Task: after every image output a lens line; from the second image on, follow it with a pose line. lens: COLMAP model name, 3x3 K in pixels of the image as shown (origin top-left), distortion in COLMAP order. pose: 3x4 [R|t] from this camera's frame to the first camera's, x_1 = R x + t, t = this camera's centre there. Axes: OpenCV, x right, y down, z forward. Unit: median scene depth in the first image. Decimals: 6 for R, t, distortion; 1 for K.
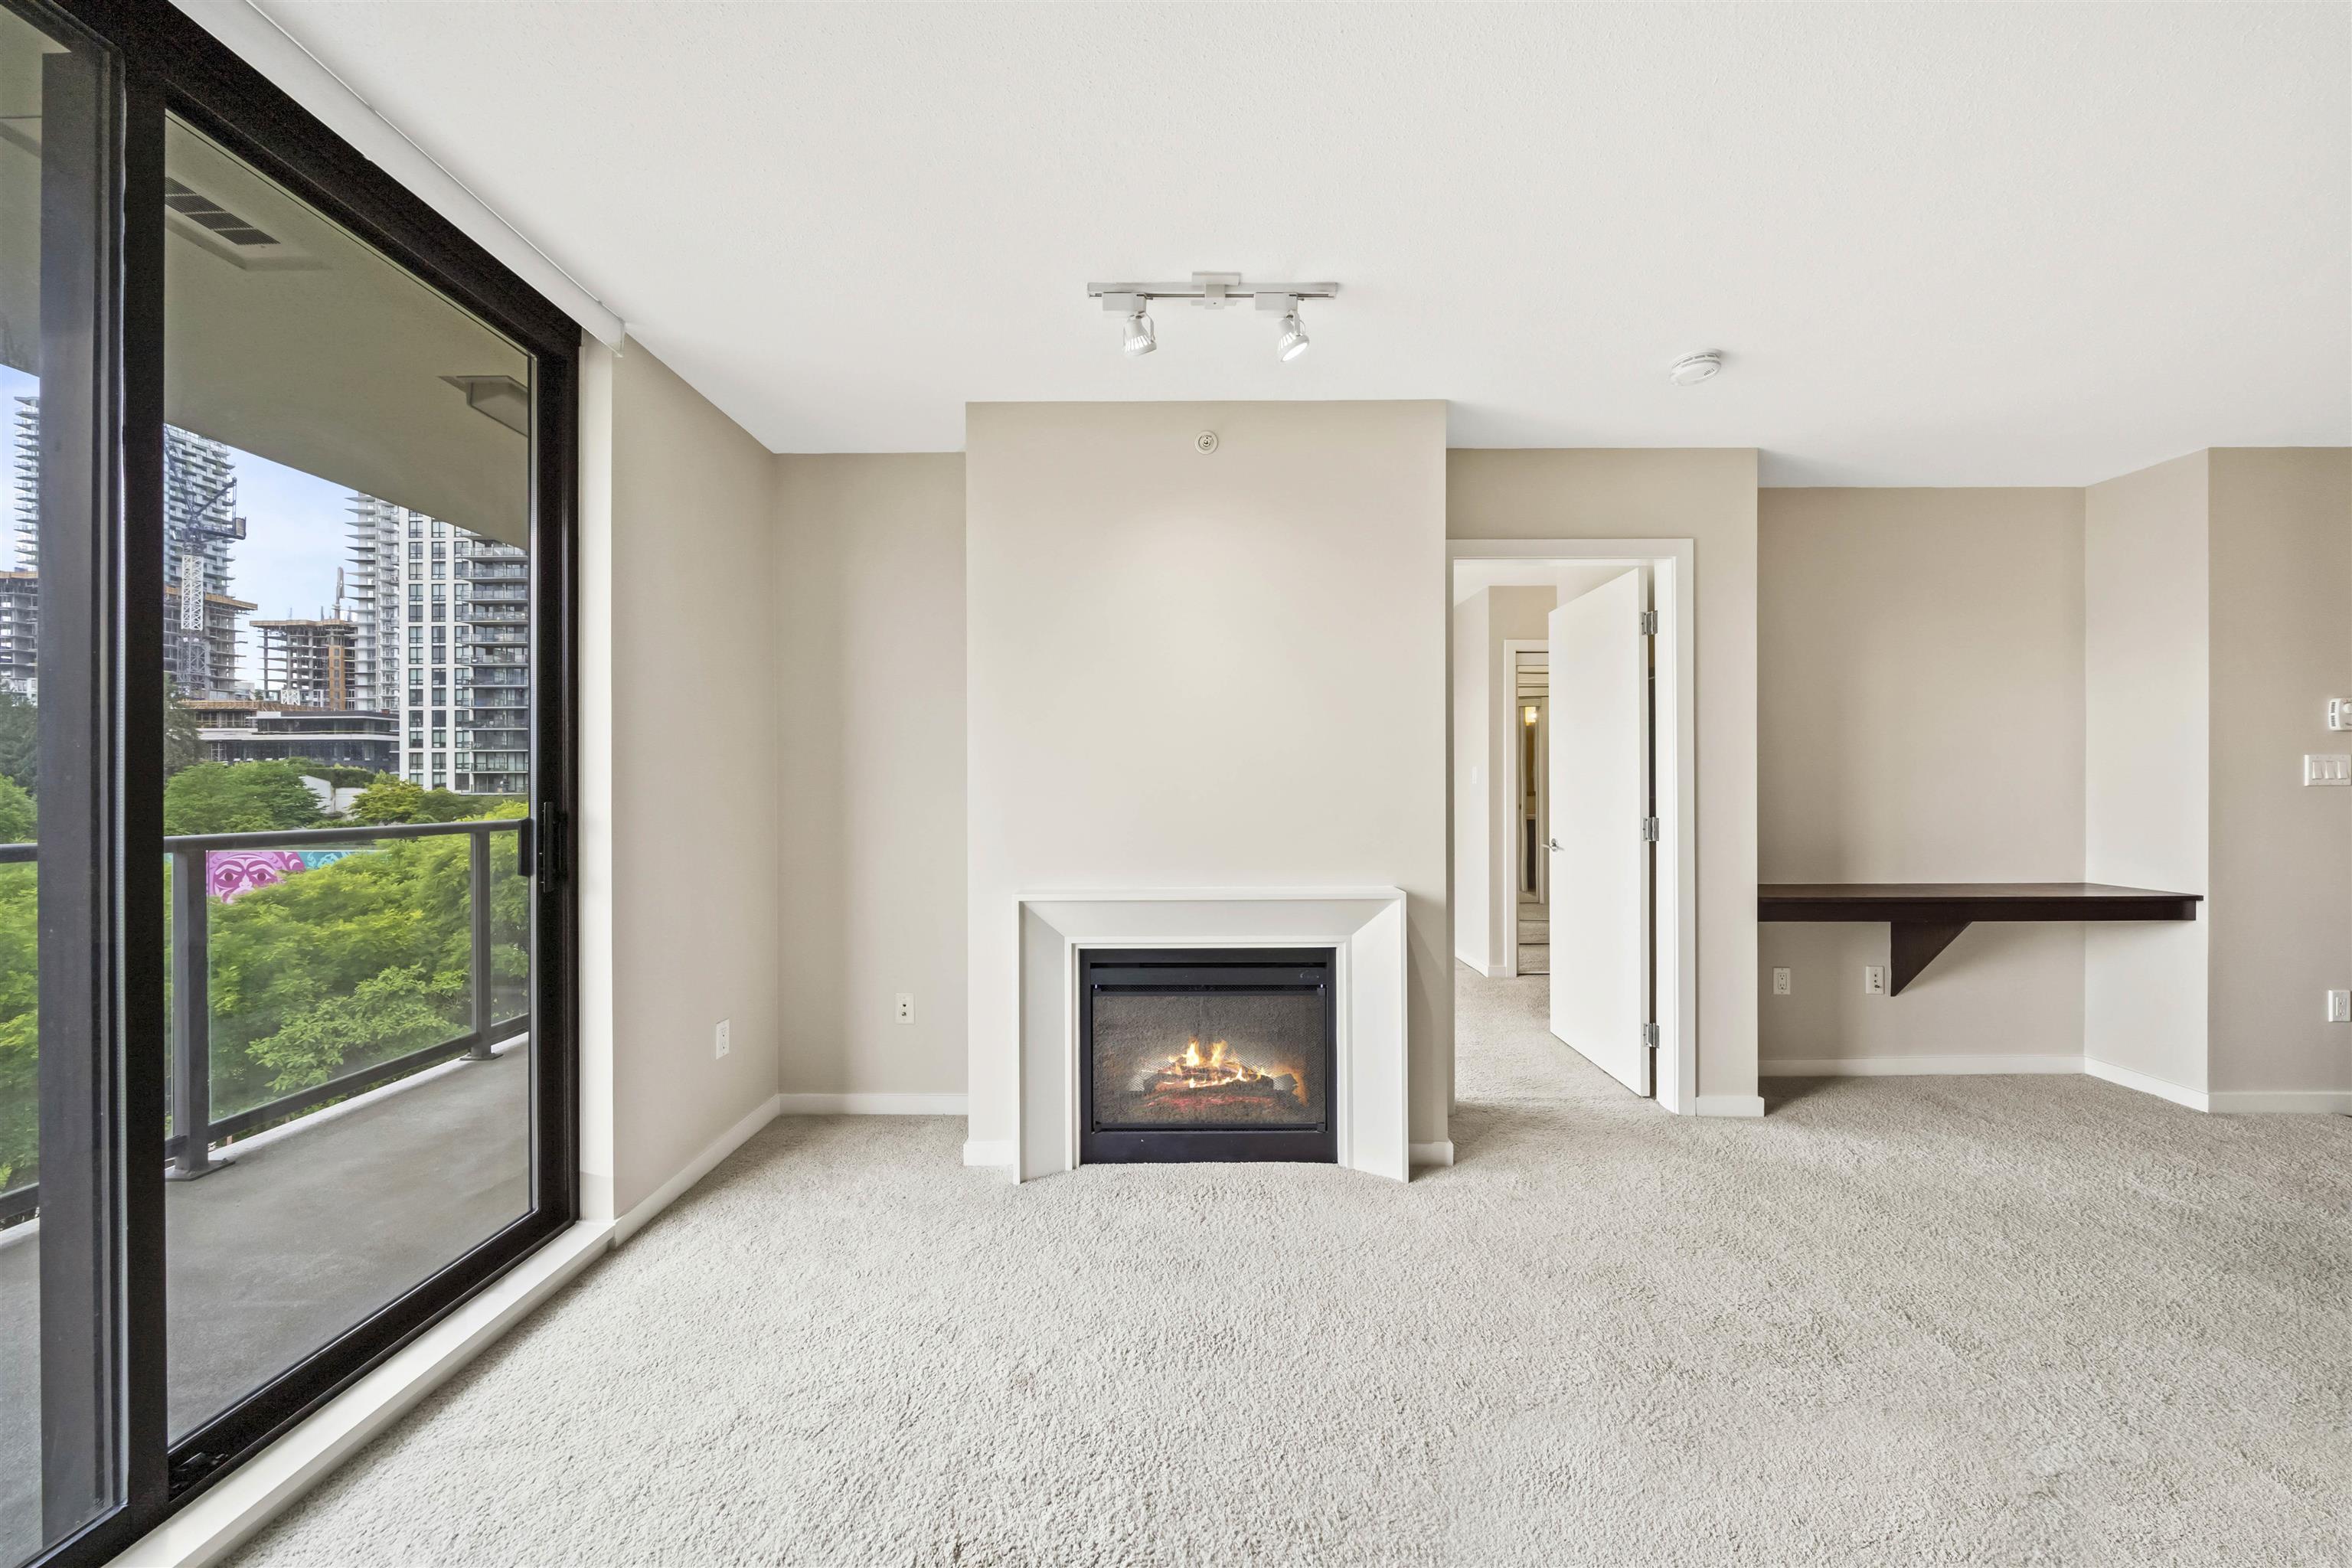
lens RADIAL K [[818.6, 0, 1176.0], [0, 818.6, 784.4], [0, 0, 1]] dist [-0.001346, -0.000772]
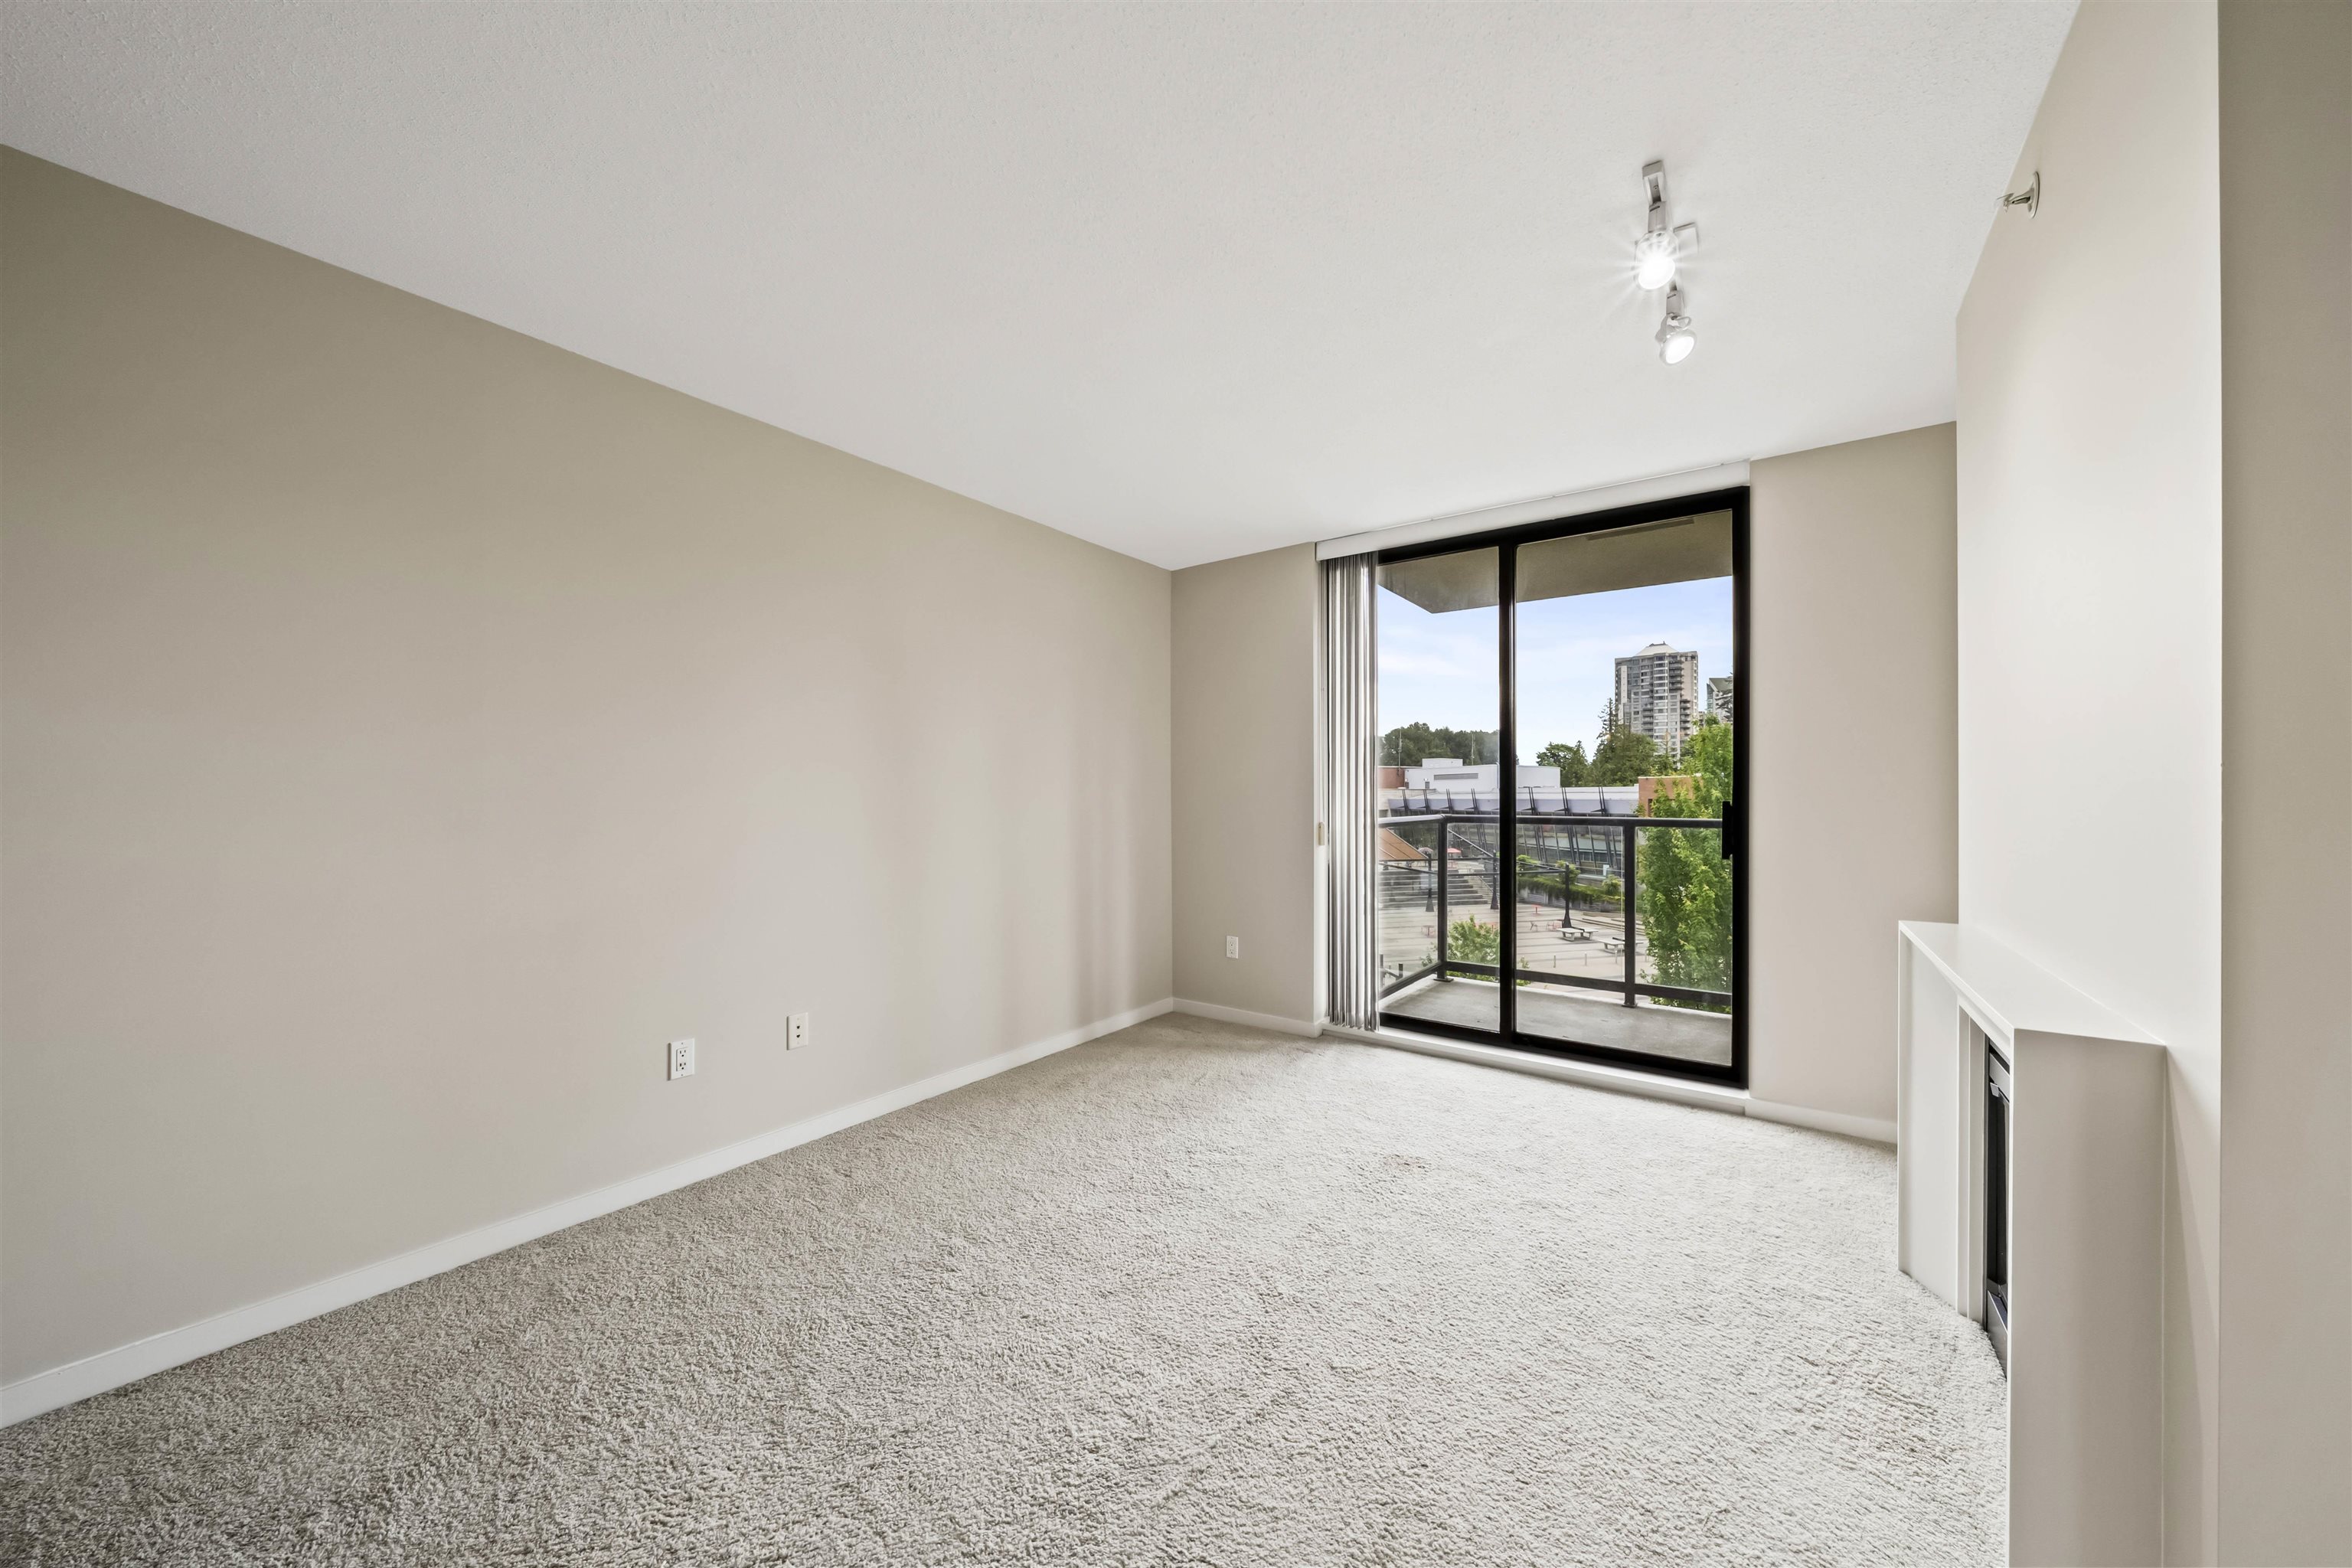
lens RADIAL K [[818.6, 0, 1169.4], [0, 818.6, 798.4], [0, 0, 1]] dist [-0.001346, -0.000772]
pose [[-0.591027, 0.005450, -0.806633, 0.857858], [0.000039, 0.999977, 0.006728, 0.002921], [0.806652, 0.003945, -0.591014, 0.836775]]
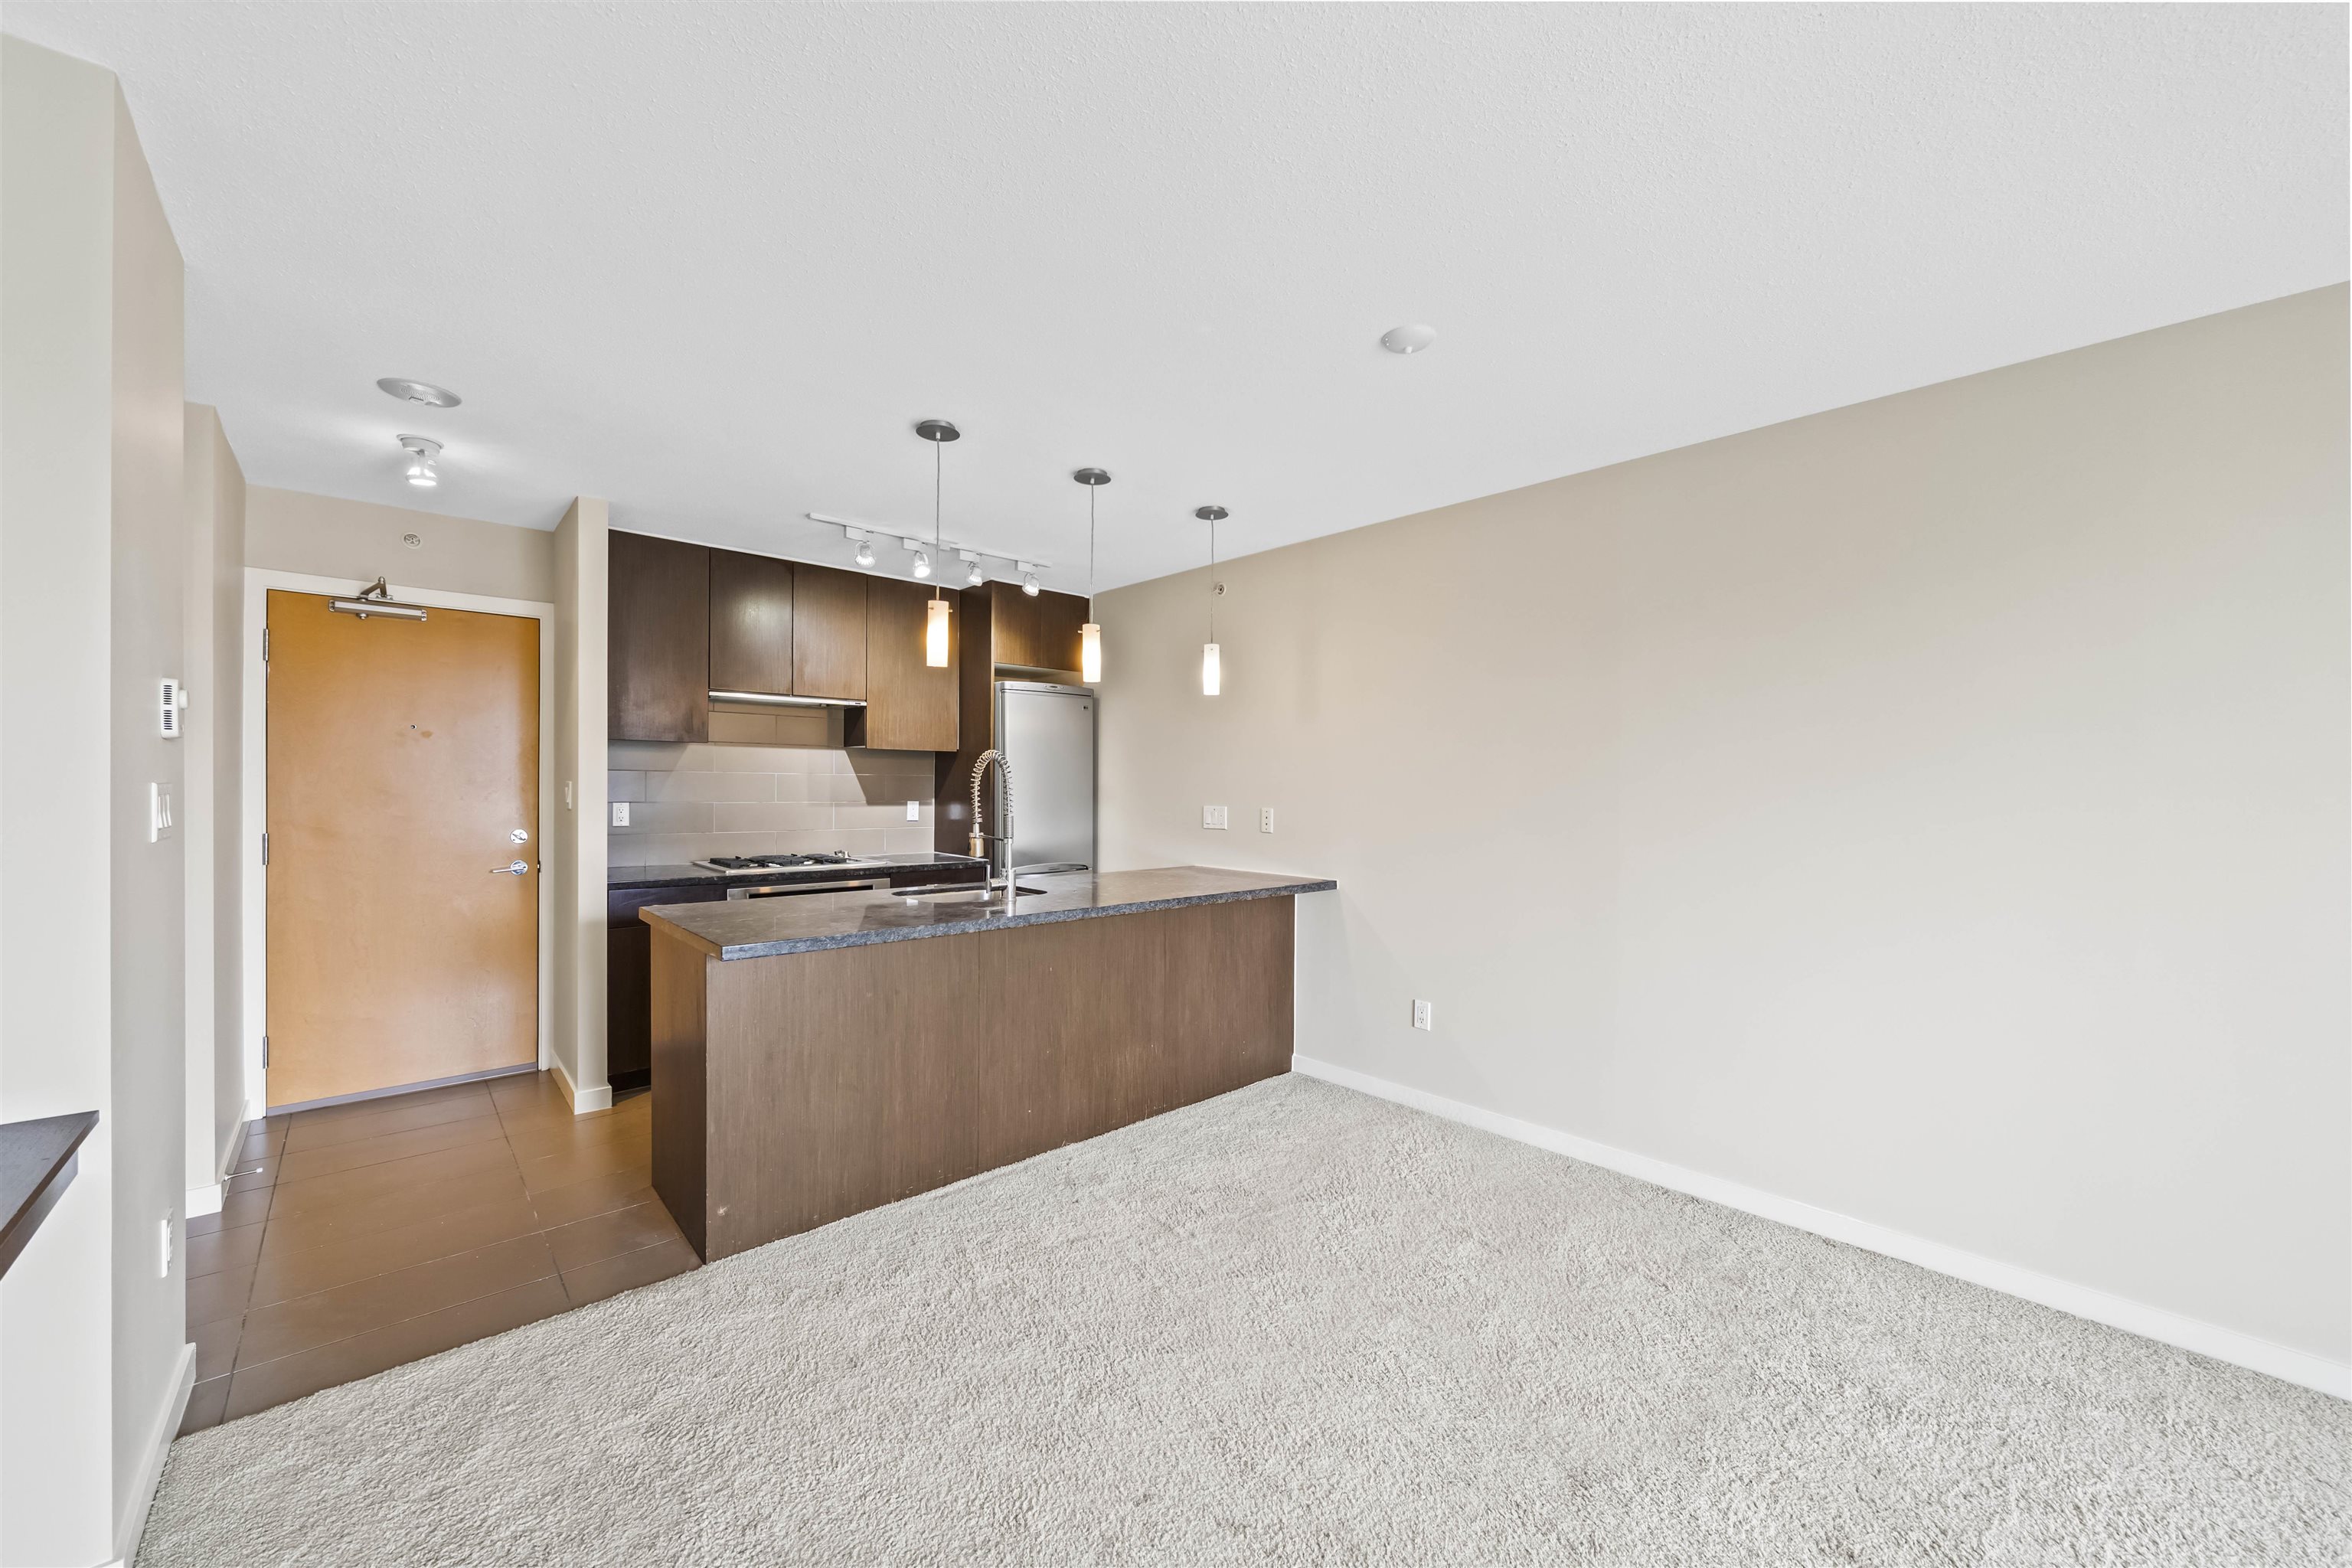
lens RADIAL K [[902.1, 0, 1162.7], [0, 902.1, 791.9], [0, 0, 1]] dist [-0.001069, 0.000282]
pose [[-0.672010, -0.009386, 0.740483, 0.602198], [-0.002122, 0.999940, 0.010749, -0.043532], [-0.740539, 0.005652, -0.671990, 1.029245]]
